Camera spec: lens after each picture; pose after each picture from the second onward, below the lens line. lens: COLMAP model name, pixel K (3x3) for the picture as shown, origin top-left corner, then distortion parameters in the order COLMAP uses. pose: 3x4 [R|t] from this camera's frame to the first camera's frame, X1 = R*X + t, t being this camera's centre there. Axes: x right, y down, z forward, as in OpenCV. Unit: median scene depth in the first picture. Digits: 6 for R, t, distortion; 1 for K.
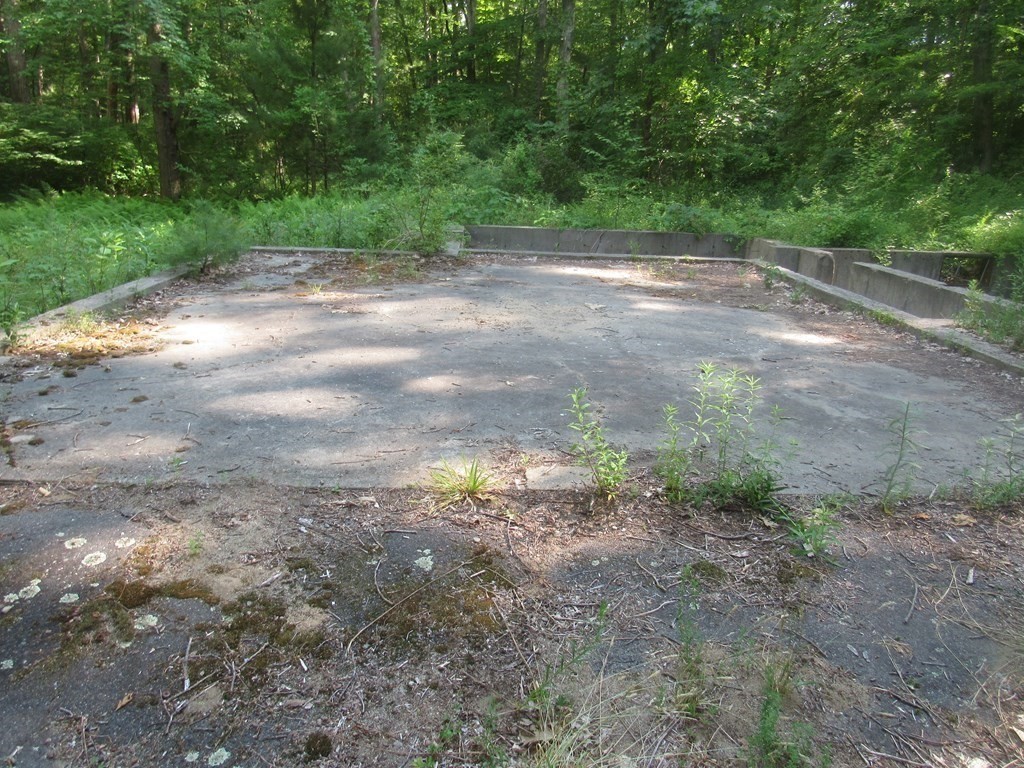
lens RADIAL K [[713.9, 0, 512.0], [0, 713.9, 384.0], [0, 0, 1]] dist [-0.000862, 0.002804]
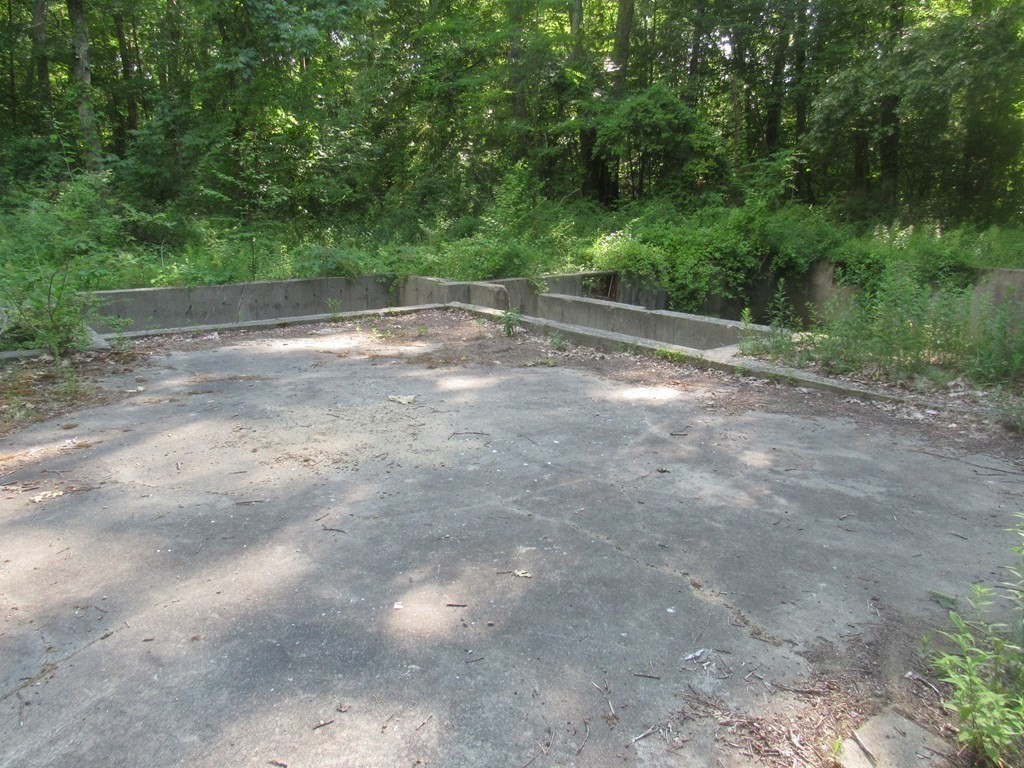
lens RADIAL K [[736.6, 0, 512.0], [0, 736.6, 384.0], [0, 0, 1]] dist [-0.001999, -0.002465]
pose [[0.828330, -0.170887, 0.533542, -0.101022], [0.195431, 0.980659, 0.010685, -0.053349], [-0.525049, 0.095420, 0.845706, 0.129706]]
